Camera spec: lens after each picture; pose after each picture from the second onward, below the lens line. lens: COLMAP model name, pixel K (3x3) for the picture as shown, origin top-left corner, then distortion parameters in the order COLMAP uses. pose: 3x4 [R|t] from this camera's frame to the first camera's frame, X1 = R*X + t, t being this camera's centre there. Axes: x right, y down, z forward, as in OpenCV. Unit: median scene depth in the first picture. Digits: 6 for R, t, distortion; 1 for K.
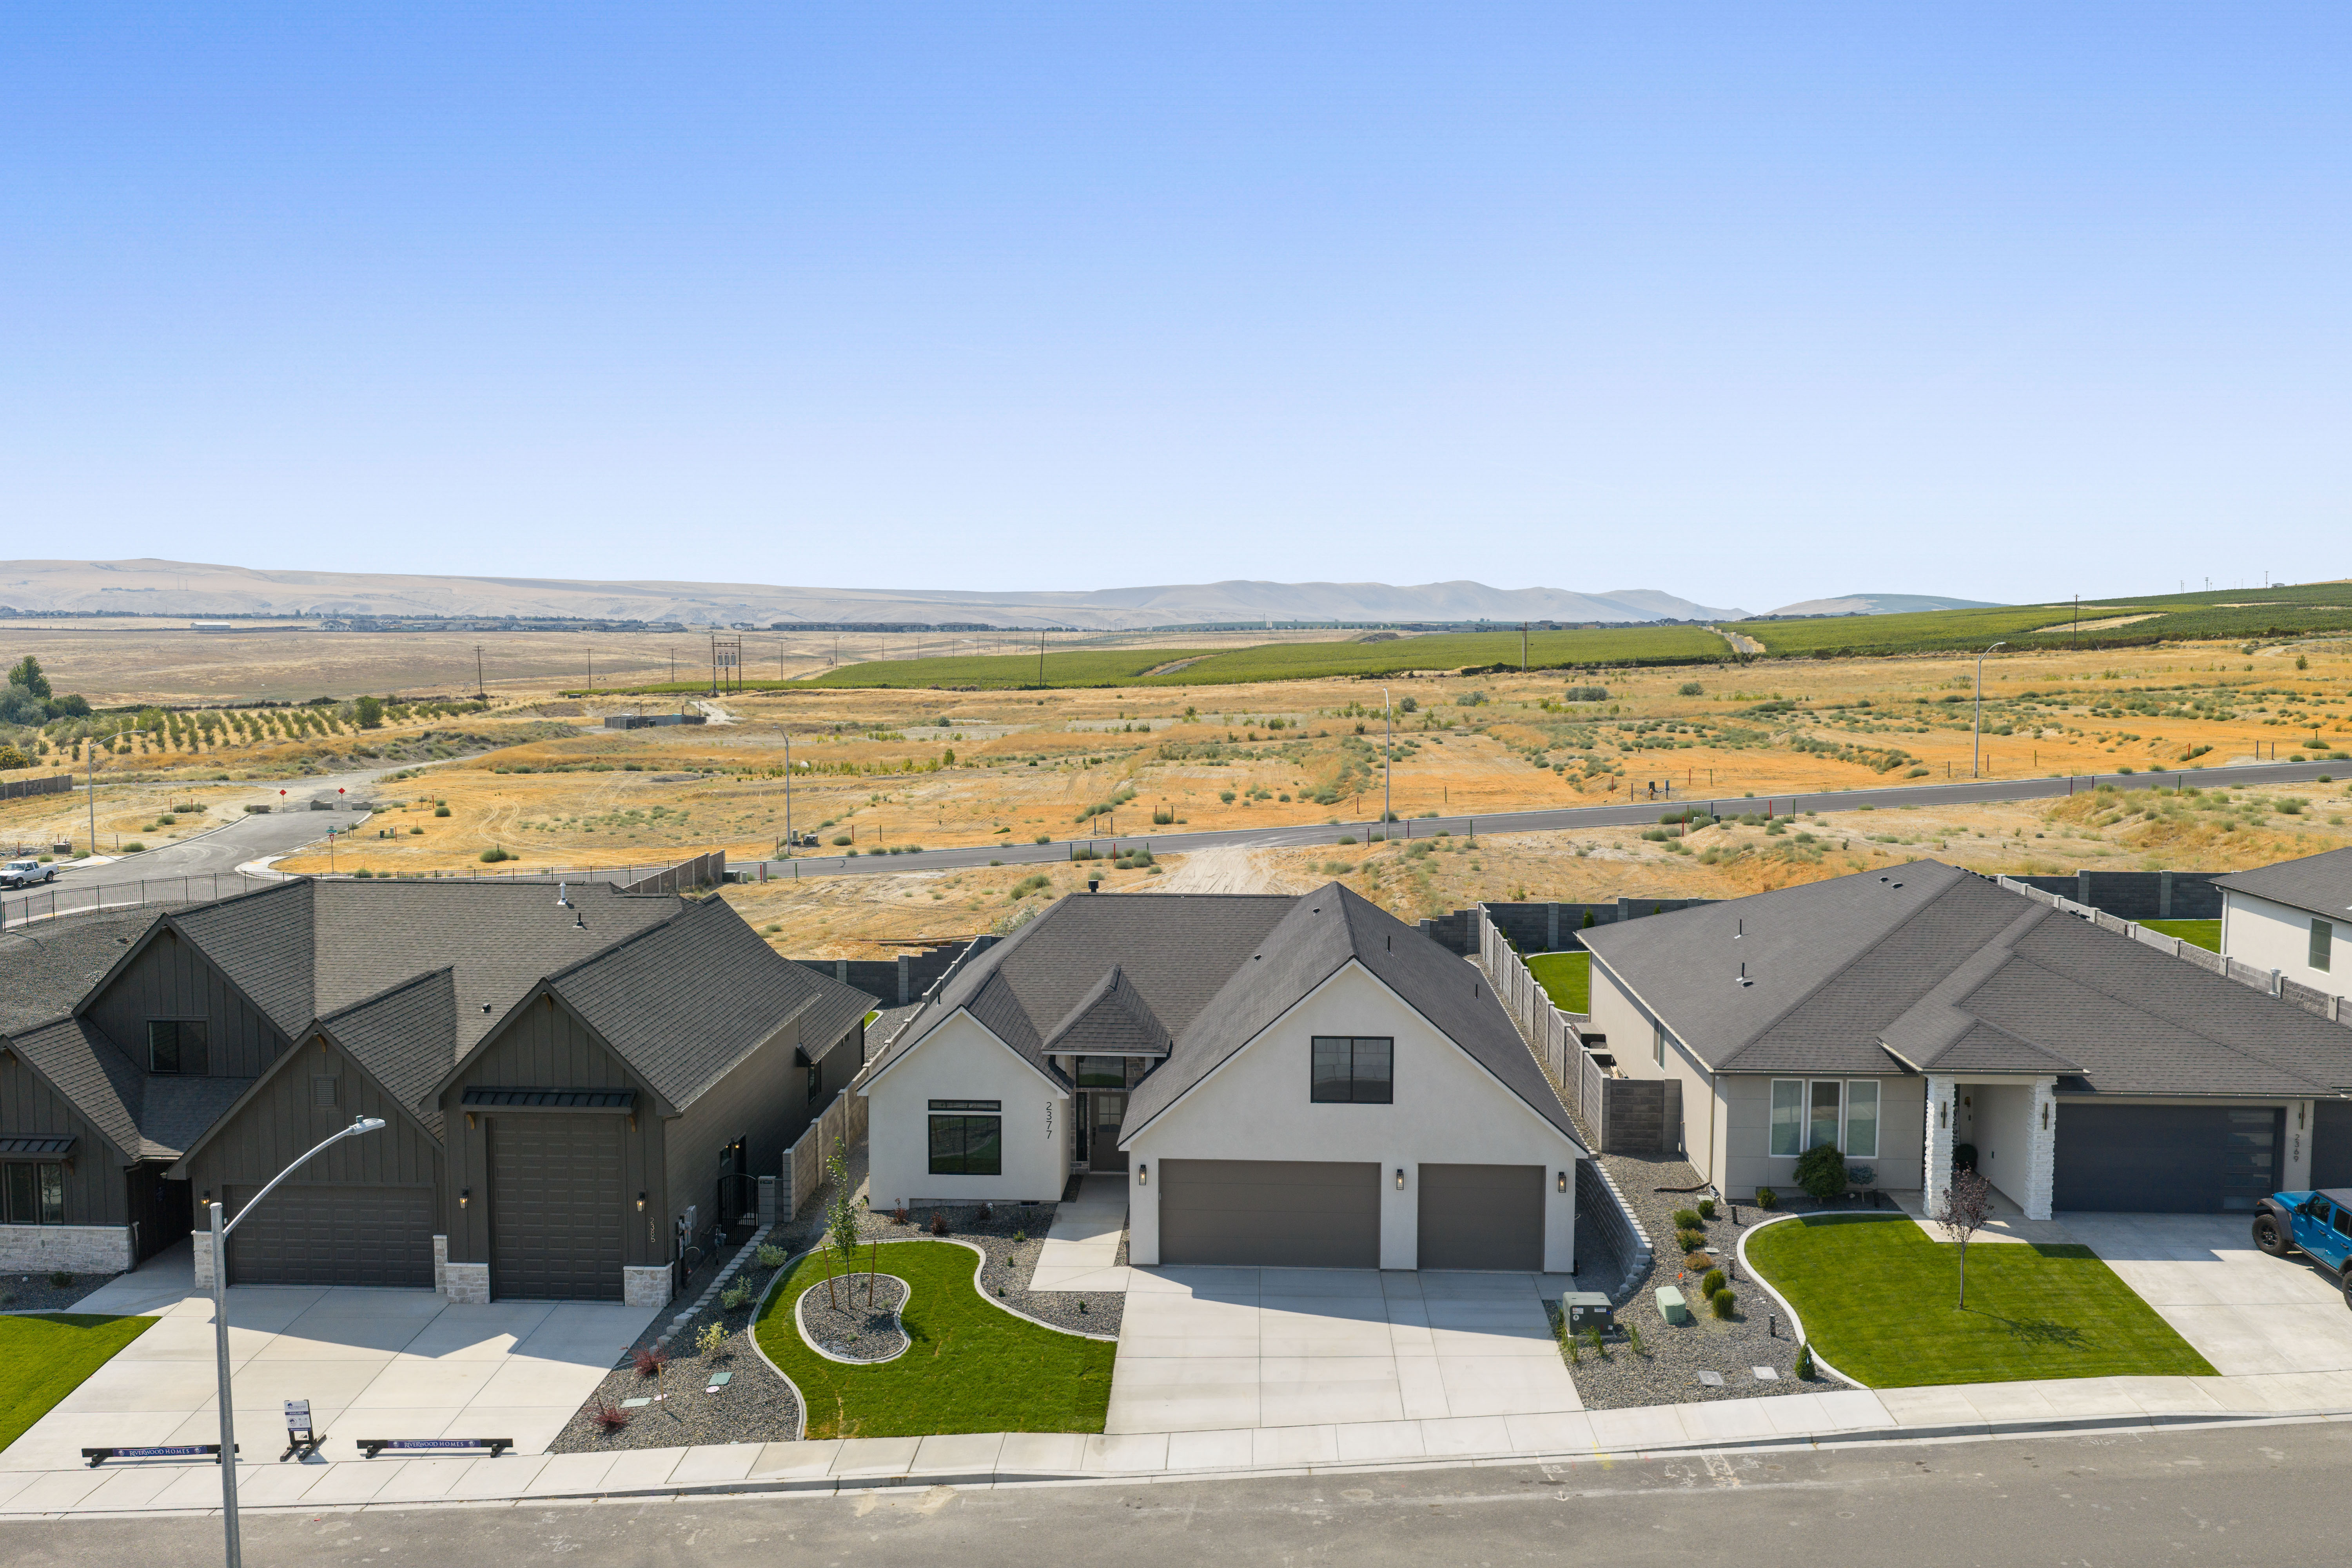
lens RADIAL K [[1934.6, 0, 1176.0], [0, 1934.6, 784.0], [0, 0, 1]] dist [0.036994, -0.067100]
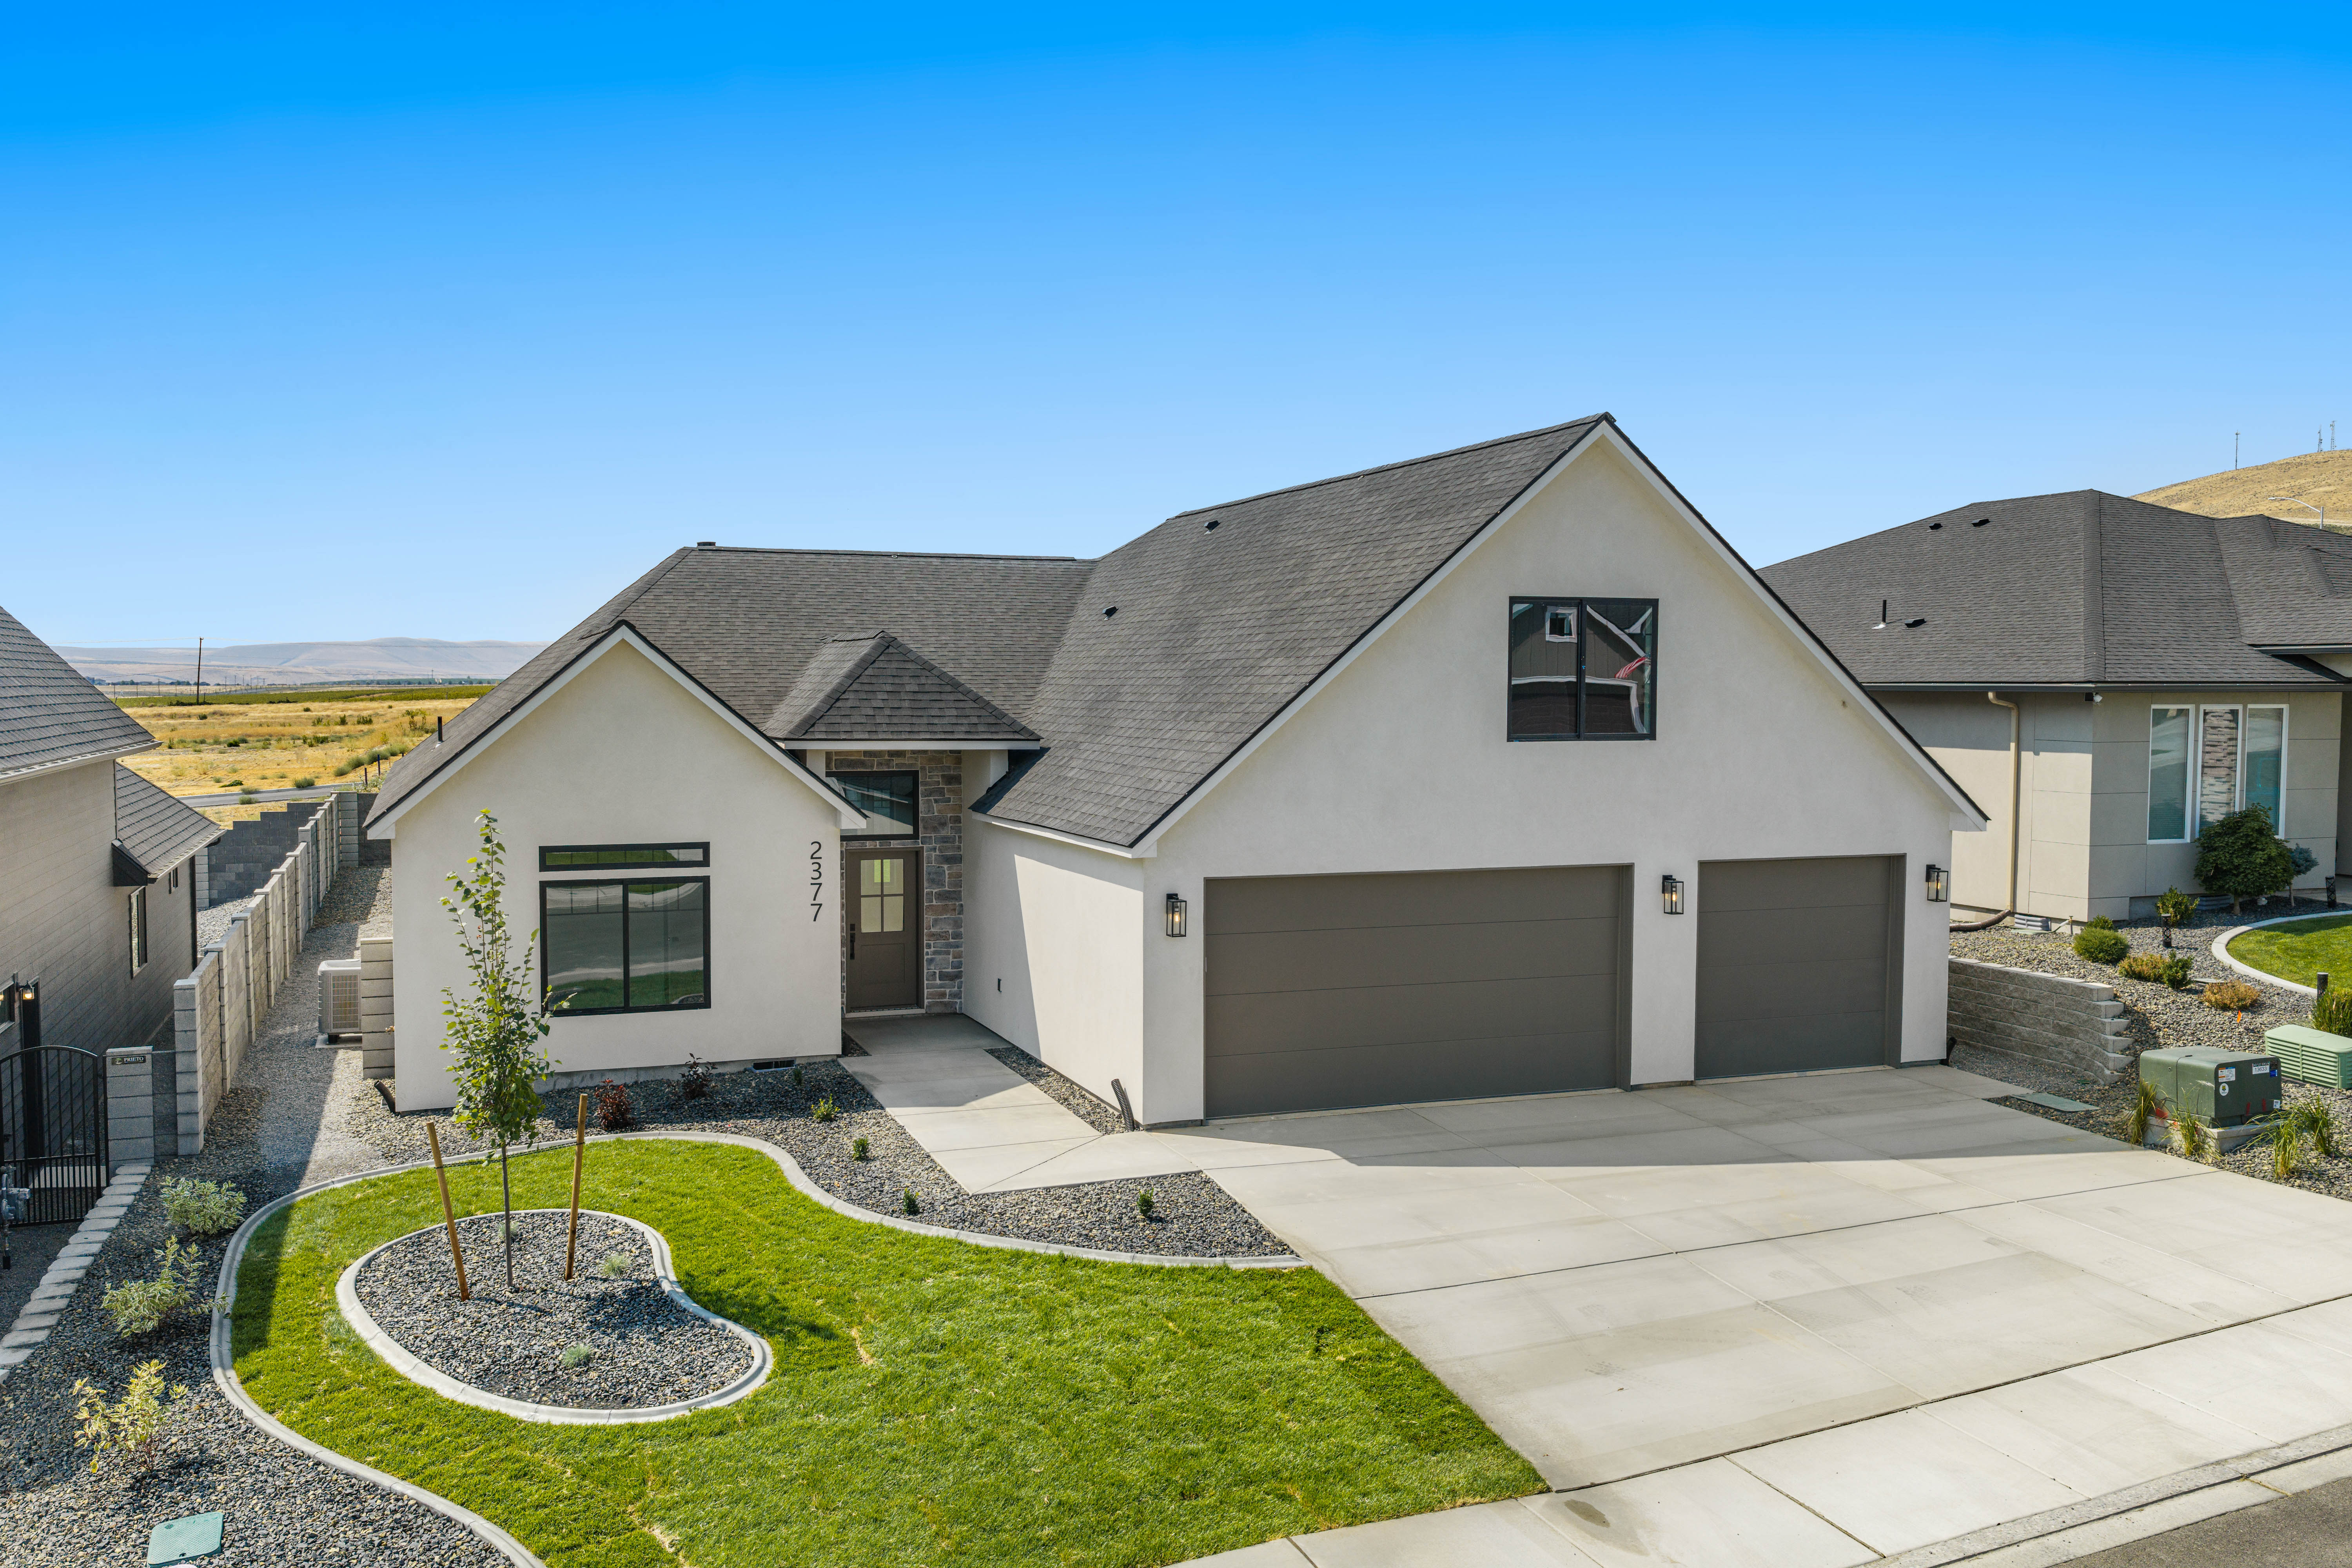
lens RADIAL K [[1934.6, 0, 1176.0], [0, 1934.6, 784.0], [0, 0, 1]] dist [0.036994, -0.067100]
pose [[0.916040, -0.018960, 0.400638, -0.076846], [0.031833, 0.999168, -0.025499, 0.073456], [-0.399821, 0.036112, 0.915882, 0.239331]]
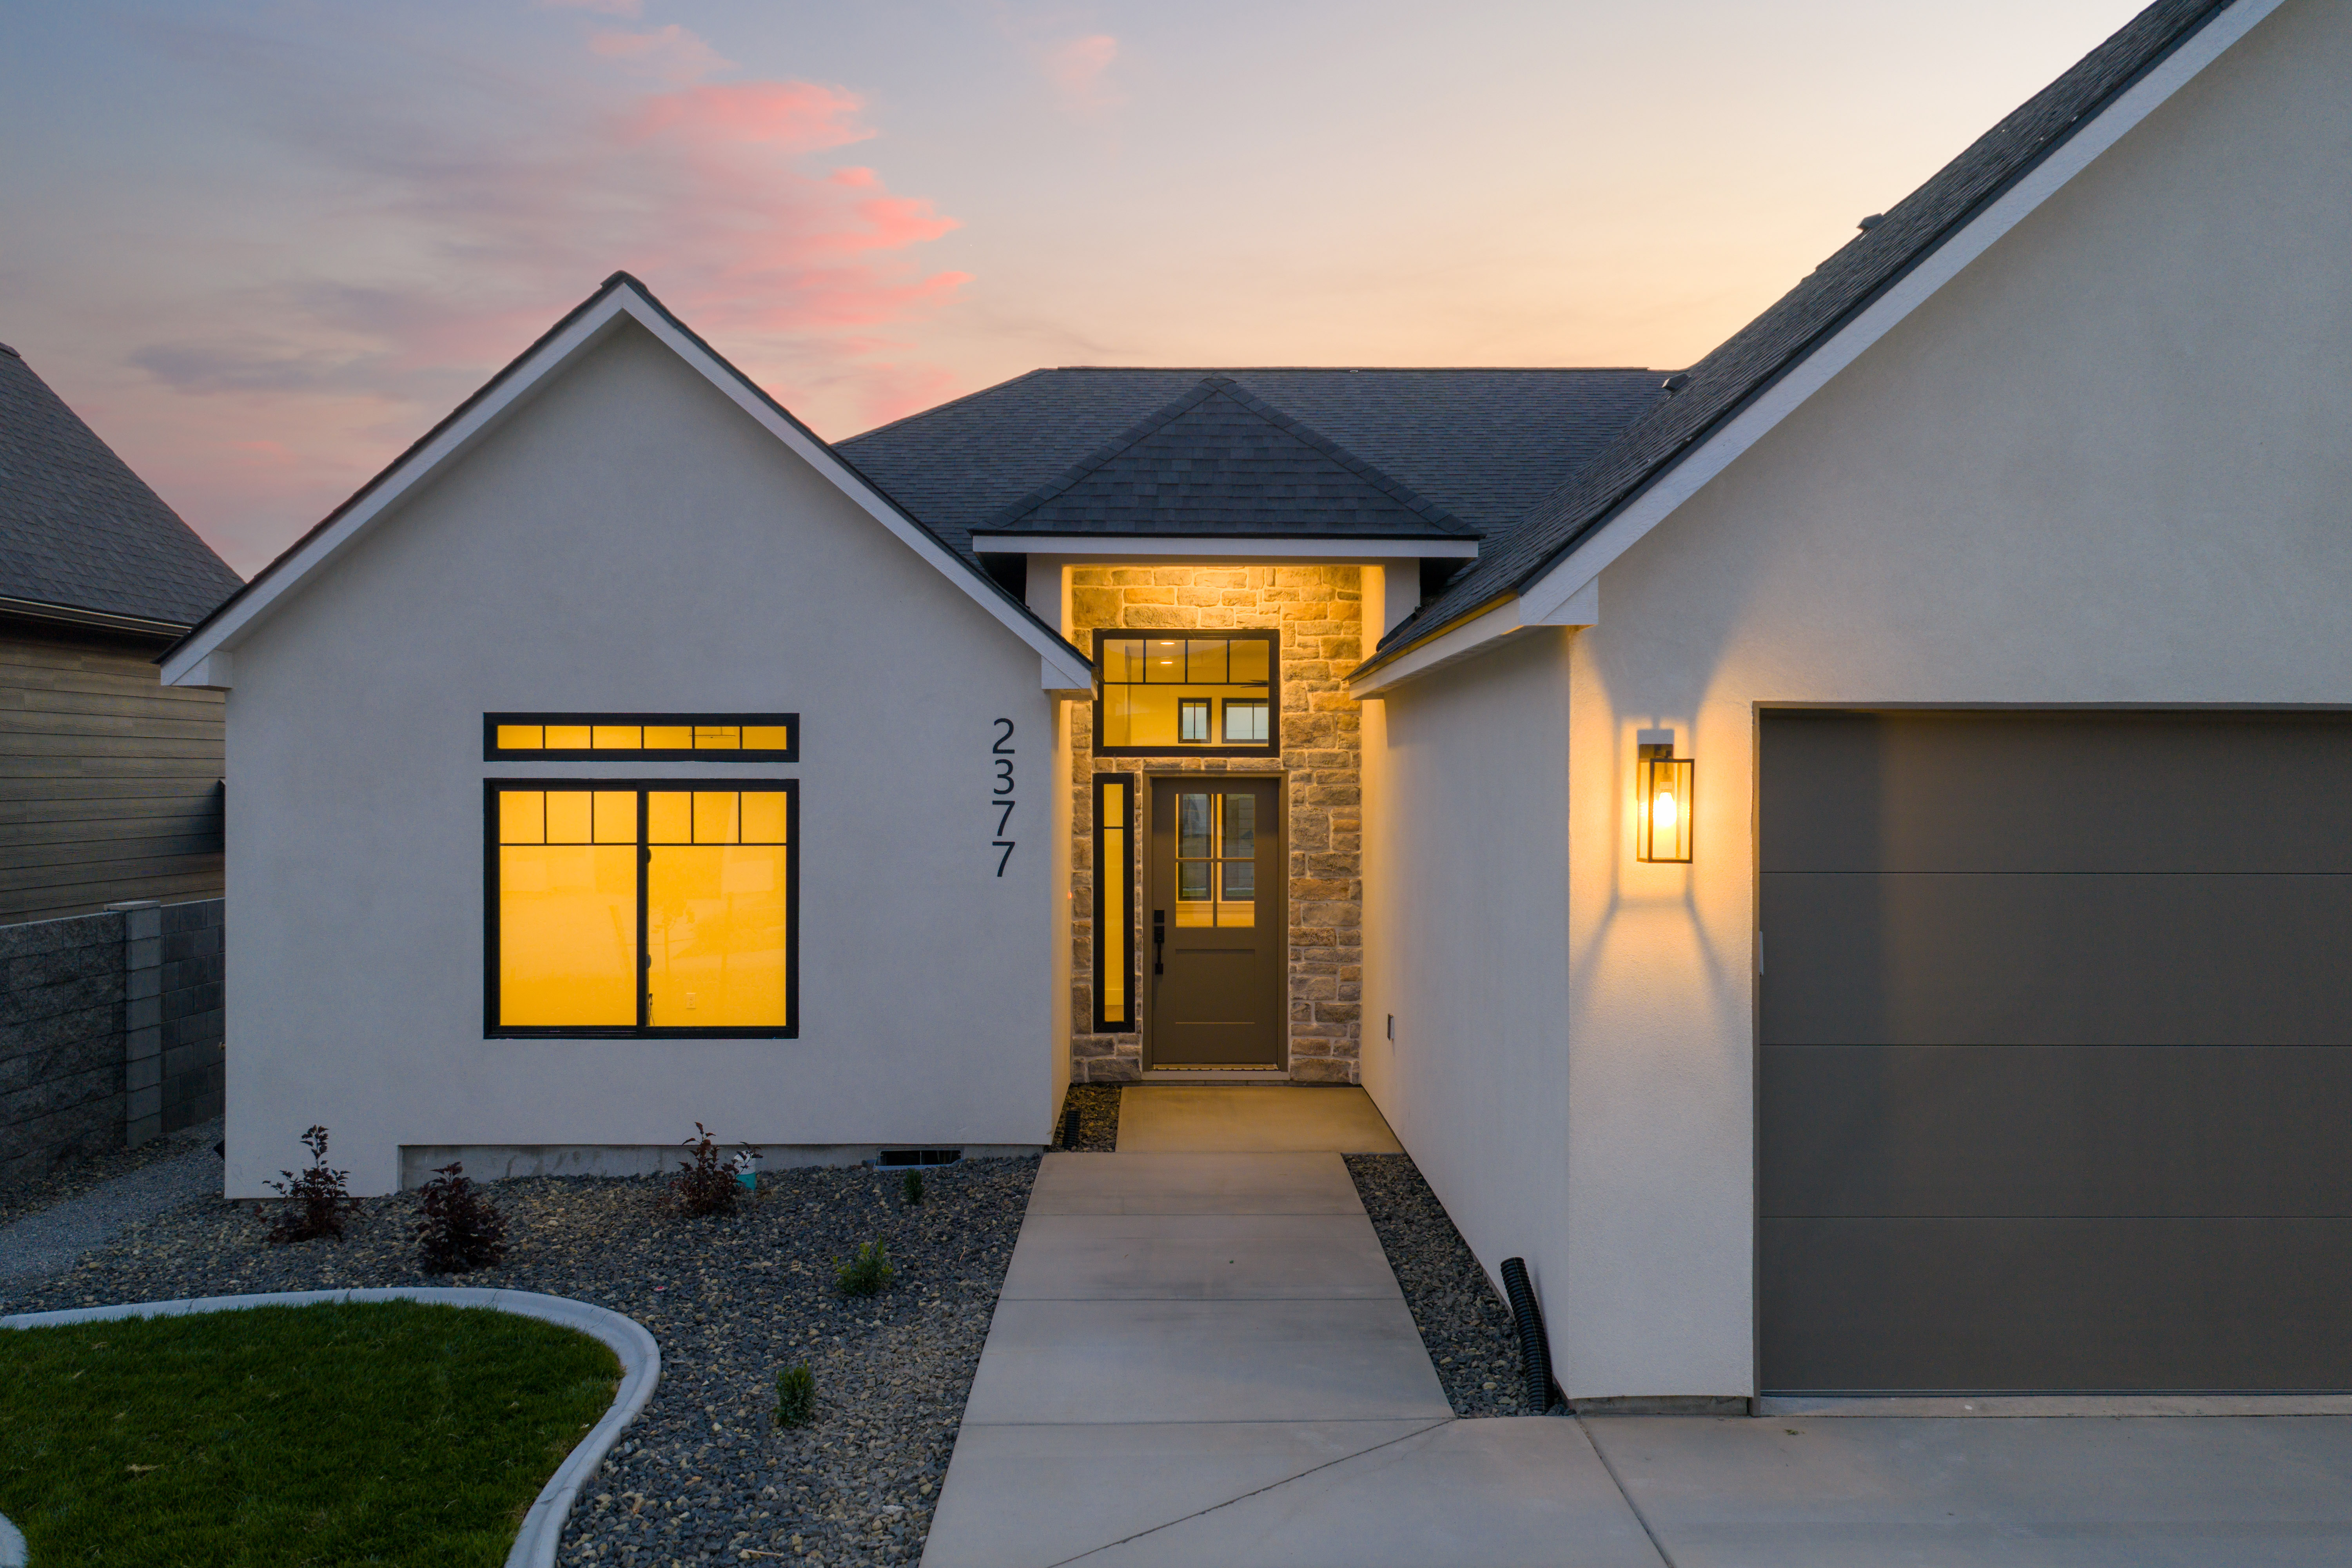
lens RADIAL K [[1934.6, 0, 1176.0], [0, 1934.6, 784.0], [0, 0, 1]] dist [0.036994, -0.067100]
pose [[0.998483, 0.001511, 0.055036, -0.025489], [0.003122, 0.996460, -0.084005, 0.085504], [-0.054968, 0.084050, 0.994944, 0.340558]]
